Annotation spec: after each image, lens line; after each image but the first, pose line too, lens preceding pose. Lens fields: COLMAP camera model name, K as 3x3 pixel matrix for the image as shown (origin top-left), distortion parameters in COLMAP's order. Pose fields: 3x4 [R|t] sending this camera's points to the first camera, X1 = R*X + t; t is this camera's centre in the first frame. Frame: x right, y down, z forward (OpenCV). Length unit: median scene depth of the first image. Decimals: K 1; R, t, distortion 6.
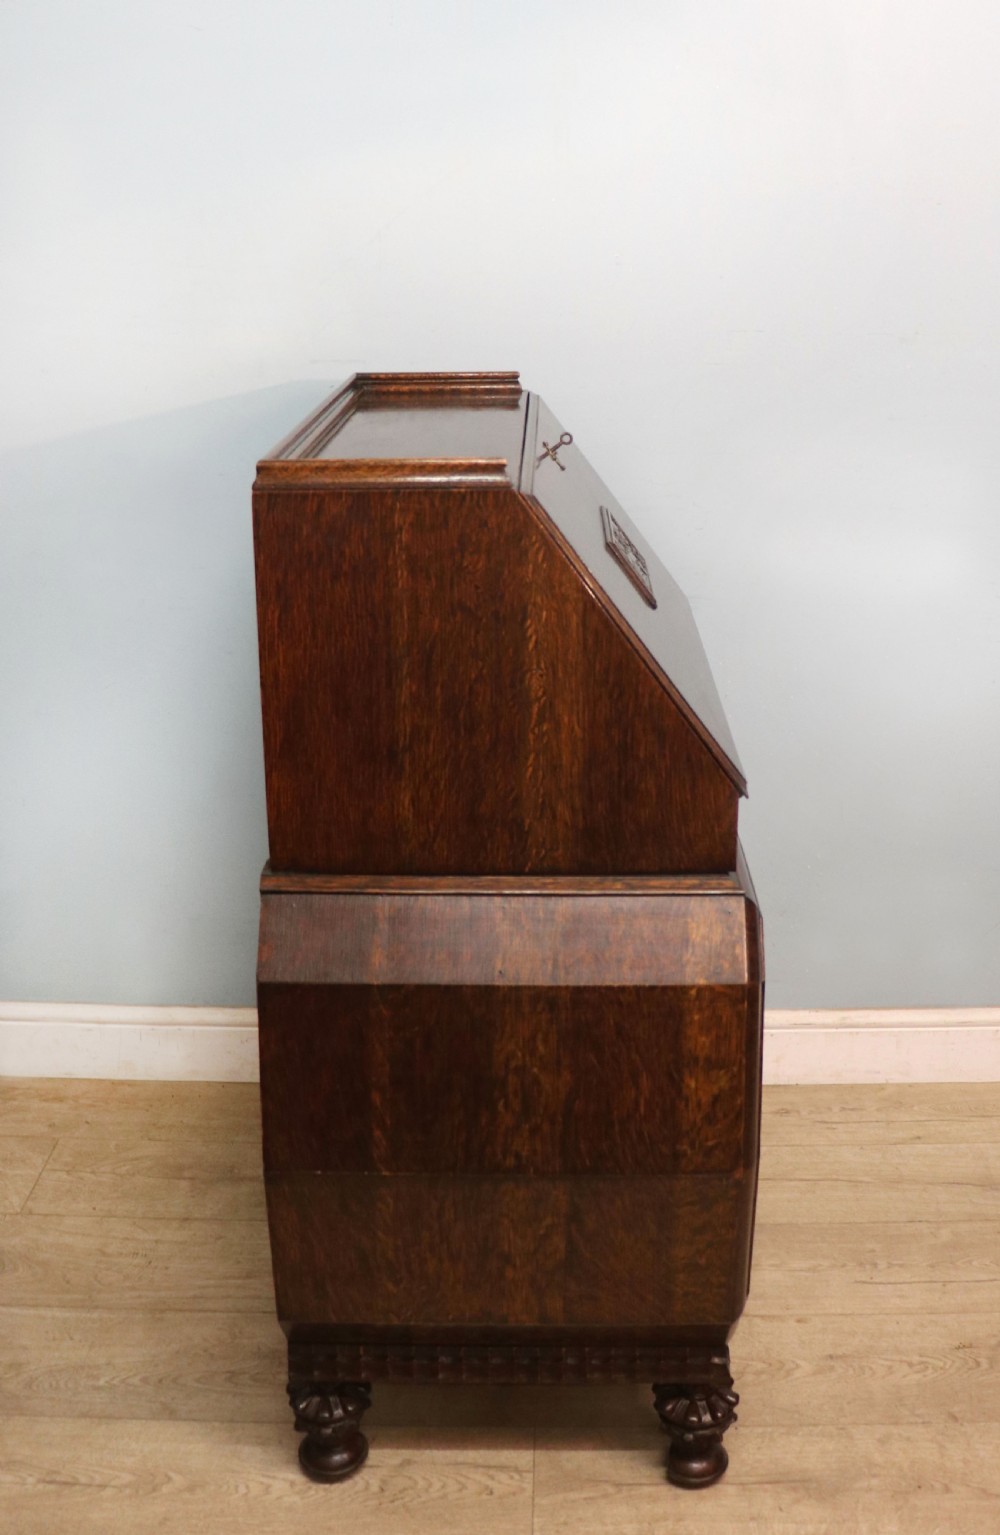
lens RADIAL K [[1740.0, 0, 533.5], [0, 1740.0, 583.6], [0, 0, 1]] dist [-0.200412, 0.156842]
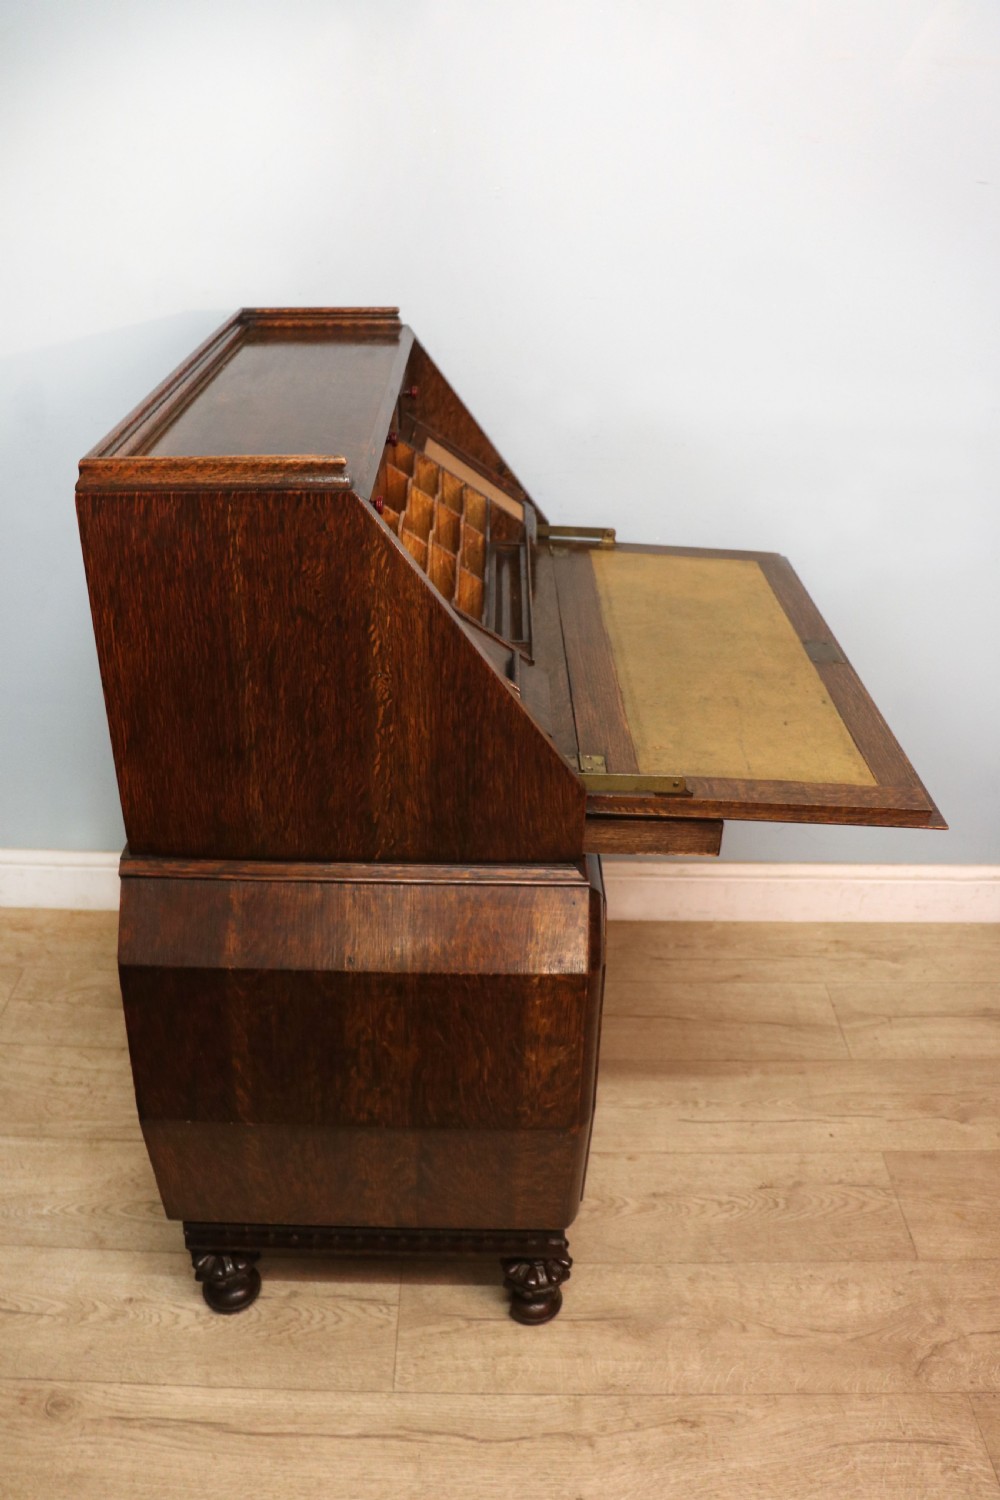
lens RADIAL K [[1246.6, 0, 476.3], [0, 1246.6, 754.7], [0, 0, 1]] dist [-0.192765, 0.151158]
pose [[0.999883, 0.012099, 0.009384, 0.047340], [-0.014282, 0.957882, 0.286806, -0.104018], [-0.005519, -0.286906, 0.957943, 0.315207]]
